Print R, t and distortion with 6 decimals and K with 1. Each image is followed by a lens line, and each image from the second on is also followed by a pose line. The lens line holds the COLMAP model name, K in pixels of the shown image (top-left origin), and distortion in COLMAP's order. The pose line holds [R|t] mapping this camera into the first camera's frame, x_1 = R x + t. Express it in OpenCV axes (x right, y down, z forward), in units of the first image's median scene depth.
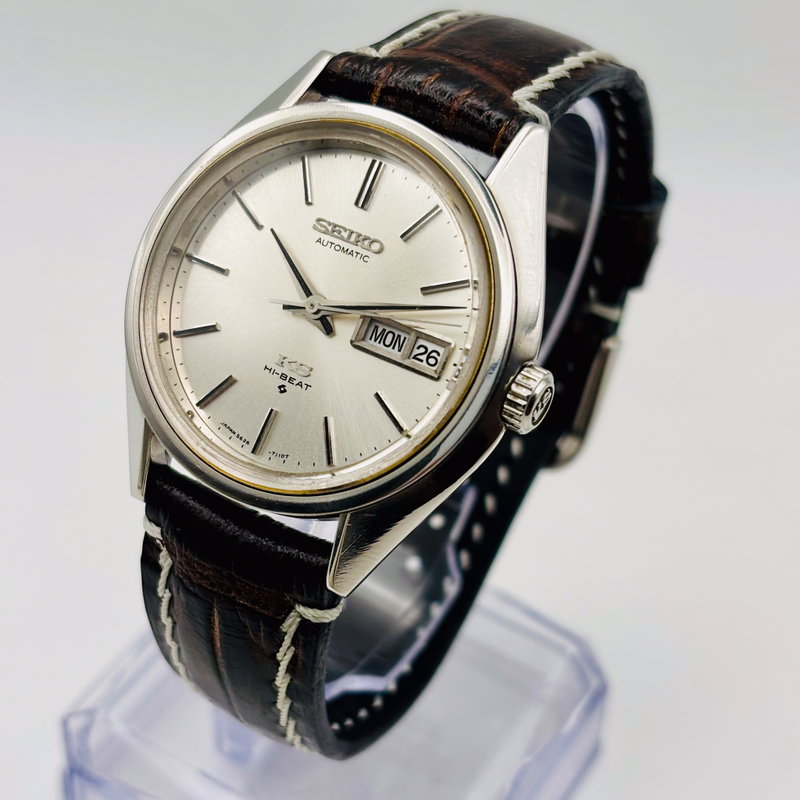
lens RADIAL K [[1637.9, 0, 358.0], [0, 1637.9, 428.2], [0, 0, 1]] dist [0.068085, 0.353491]
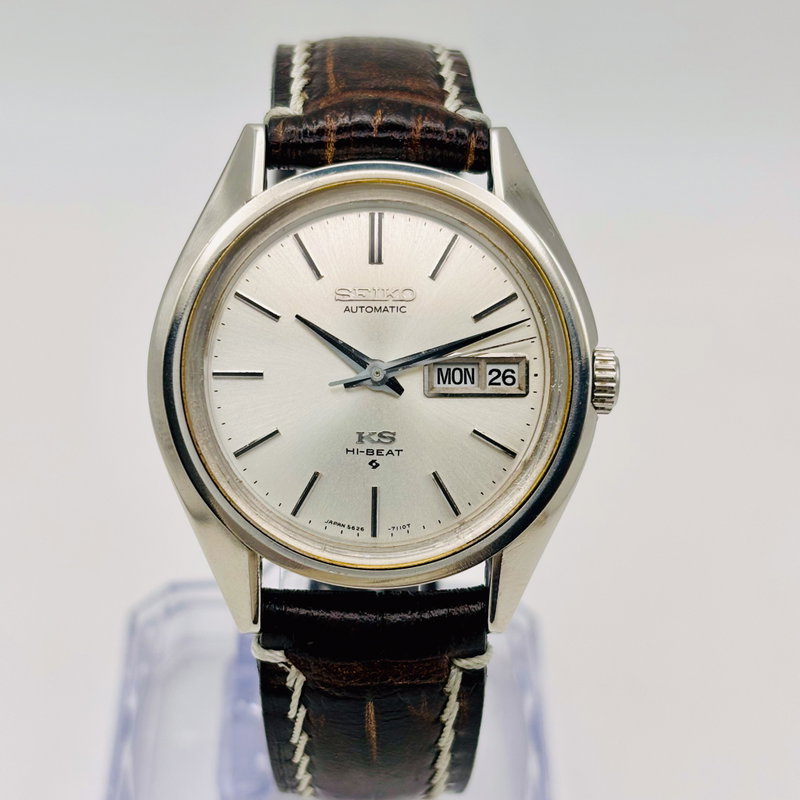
lens RADIAL K [[1637.9, 0, 358.0], [0, 1637.9, 428.2], [0, 0, 1]] dist [0.068085, 0.353491]
pose [[0.846231, -0.376144, 0.377370, -0.413670], [0.365682, 0.925123, 0.102096, -0.146638], [-0.387517, 0.051601, 0.920417, 0.106006]]
